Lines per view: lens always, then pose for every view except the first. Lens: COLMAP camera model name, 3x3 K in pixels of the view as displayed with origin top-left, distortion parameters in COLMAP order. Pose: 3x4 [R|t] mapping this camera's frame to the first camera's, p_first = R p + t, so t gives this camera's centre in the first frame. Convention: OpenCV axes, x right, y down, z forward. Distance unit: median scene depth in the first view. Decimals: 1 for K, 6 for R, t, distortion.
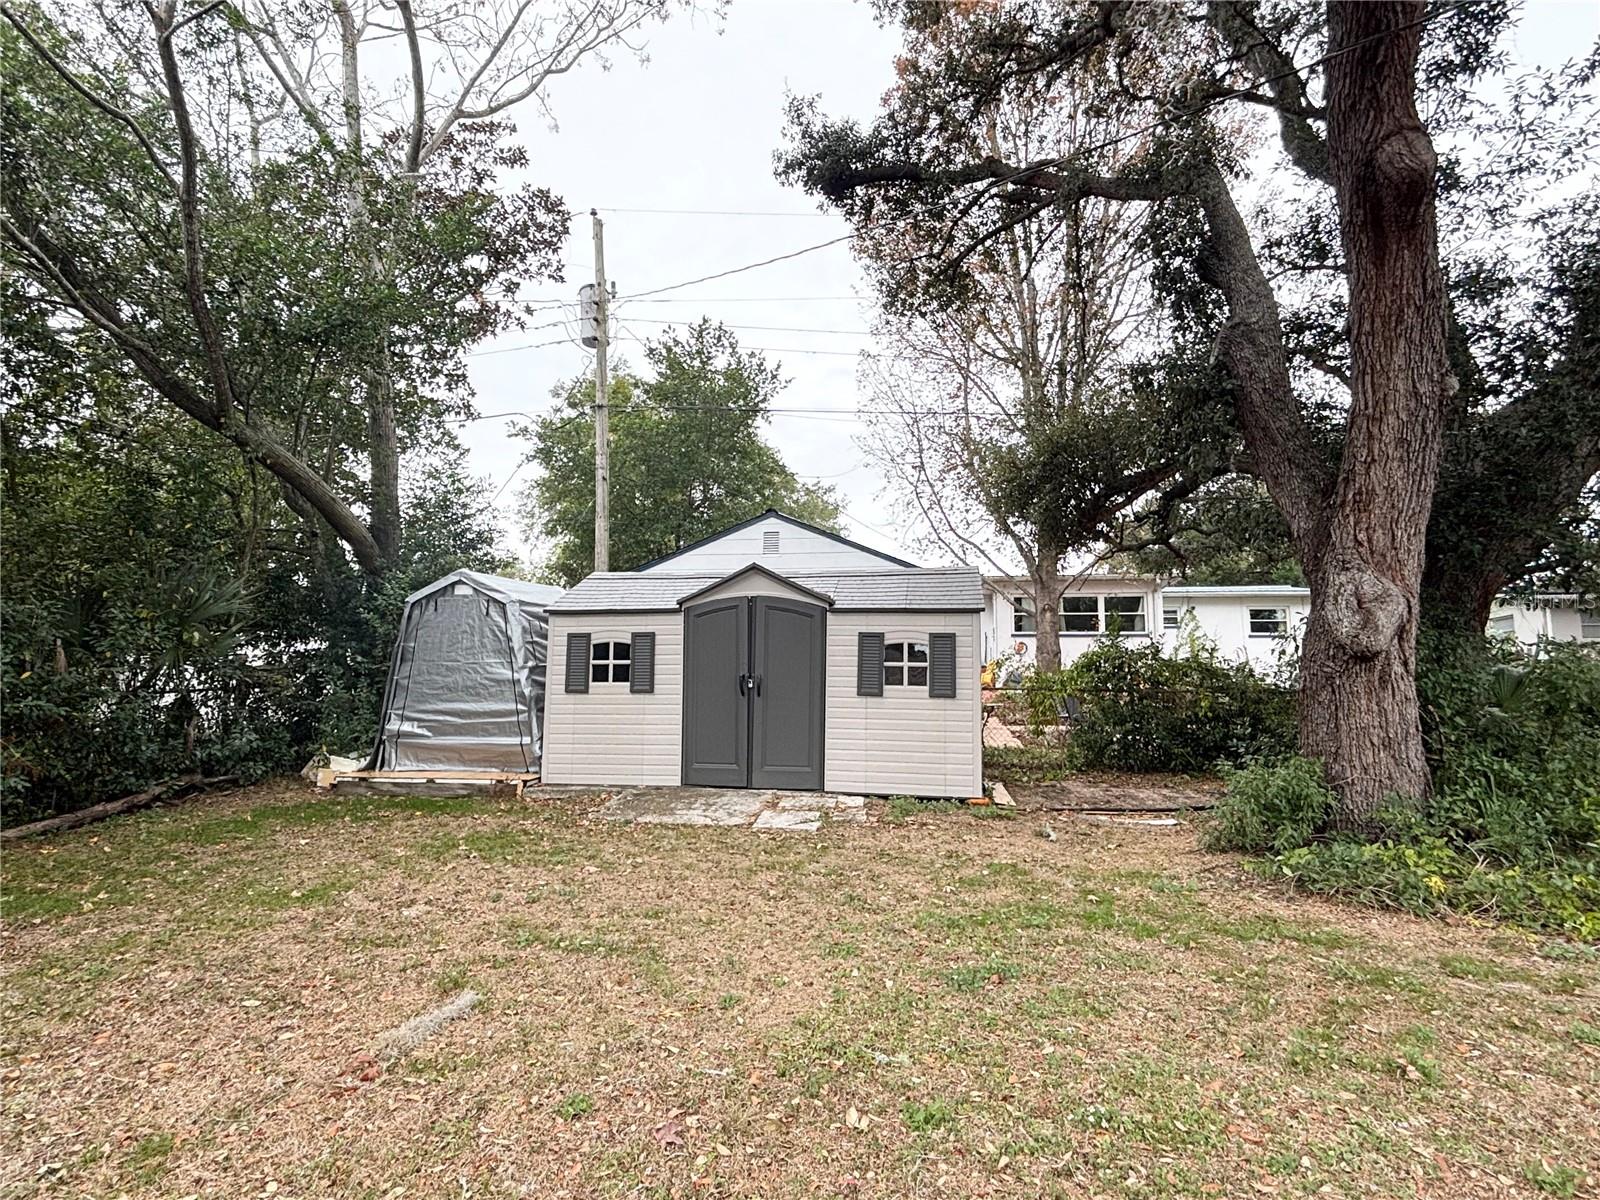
lens RADIAL K [[856.3, 0, 800.0], [0, 856.3, 600.0], [0, 0, 1]] dist [0.024388, -0.000020]
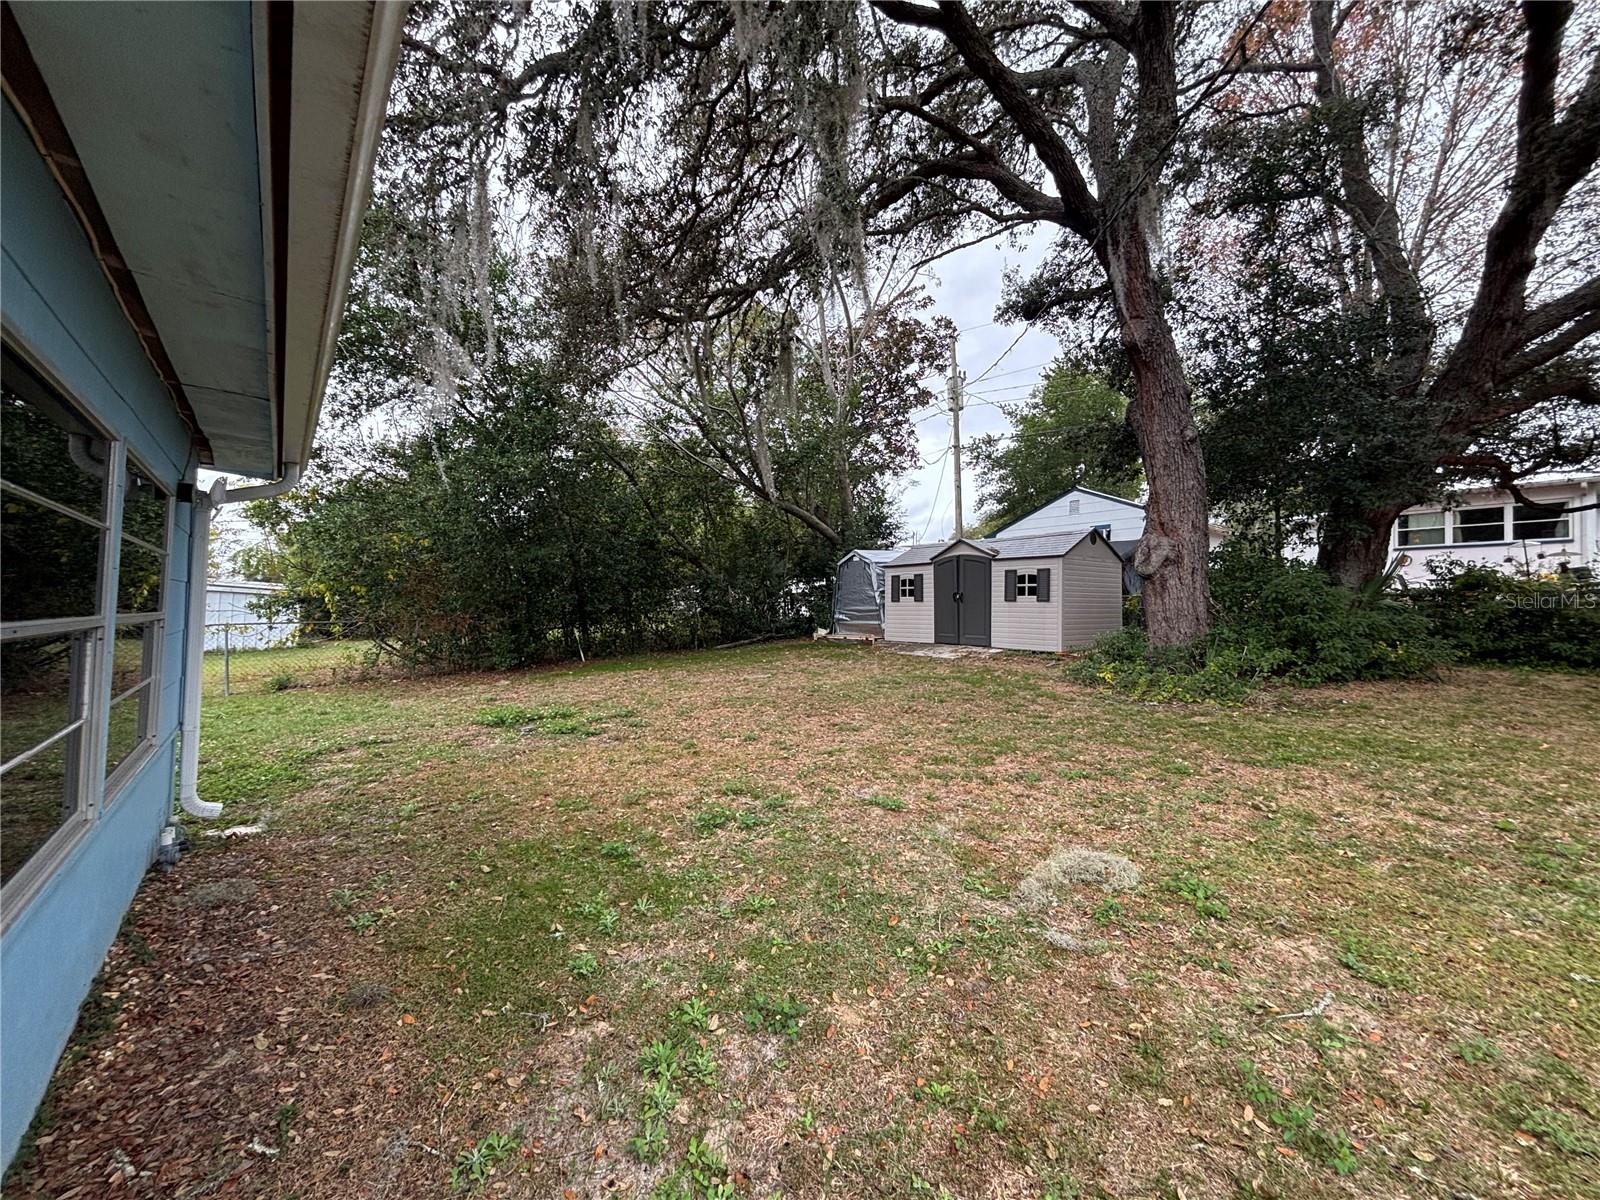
lens RADIAL K [[644.1, 0, 795.1], [0, 644.1, 597.2], [0, 0, 1]] dist [0.011634, -0.000009]
pose [[0.742596, -0.017191, -0.669519, 0.687652], [0.078132, 0.995068, 0.061110, -0.028652], [0.665167, -0.097691, 0.740277, -0.436202]]
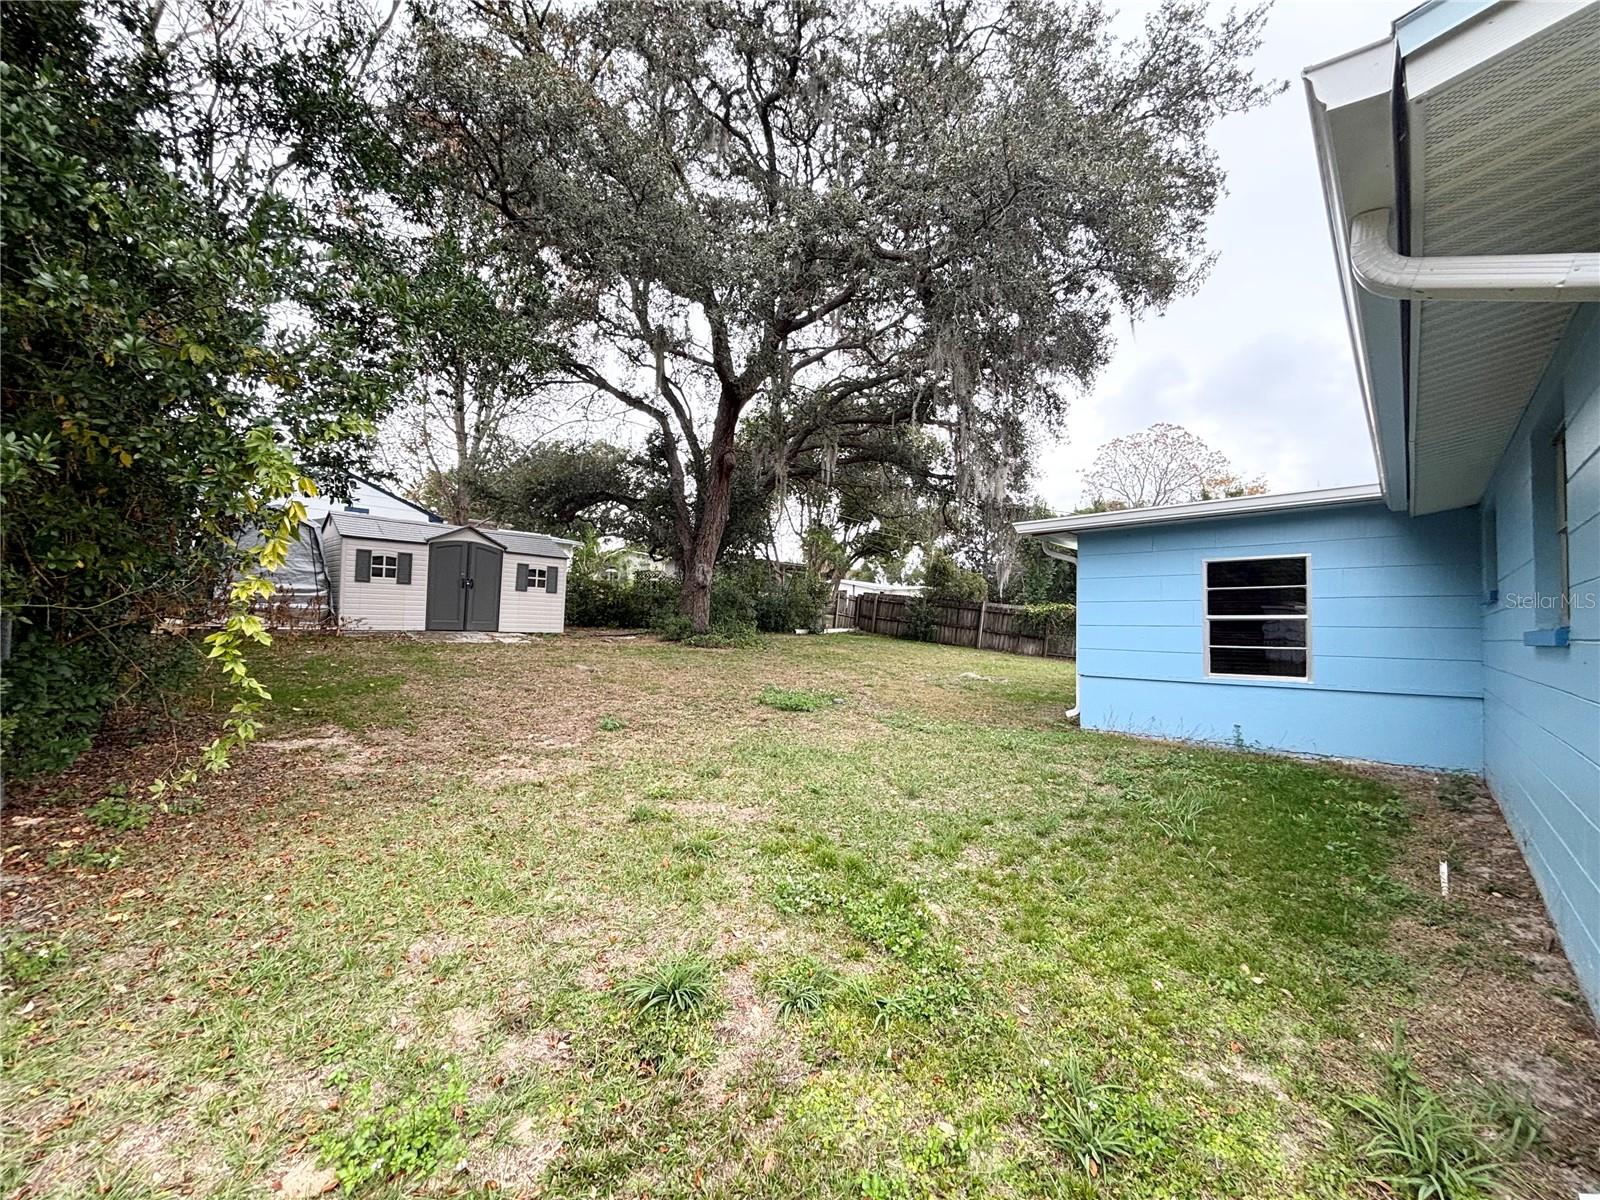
lens RADIAL K [[646.7, 0, 800.0], [0, 646.7, 600.0], [0, 0, 1]] dist [-0.000308, -0.000106]
pose [[0.558291, 0.034853, 0.828913, -0.899408], [-0.124103, 0.991384, 0.041902, -0.028668], [-0.820311, -0.126264, 0.557806, -0.563930]]
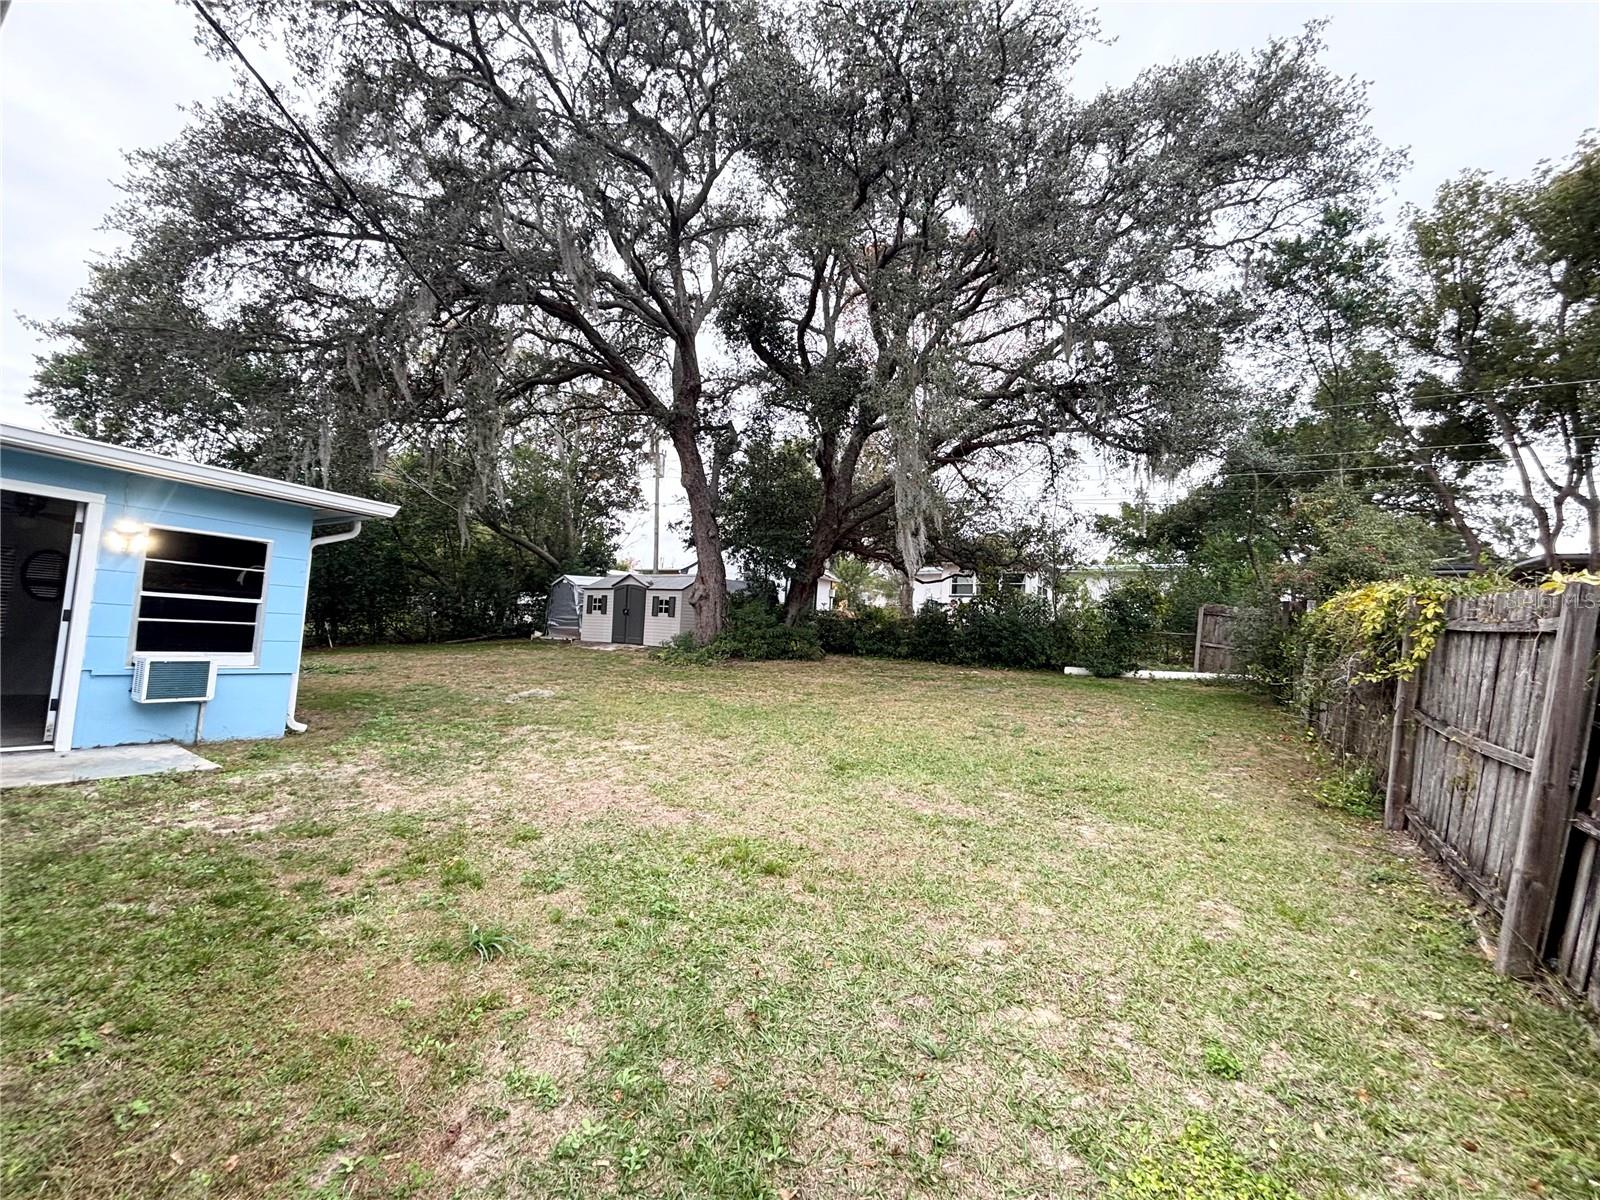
lens RADIAL K [[644.1, 0, 795.1], [0, 644.1, 597.2], [0, 0, 1]] dist [0.011634, -0.000009]
pose [[0.917840, 0.012007, -0.396769, 1.432665], [0.007256, 0.998868, 0.047011, -0.063194], [0.396884, -0.046028, 0.916714, -0.928611]]
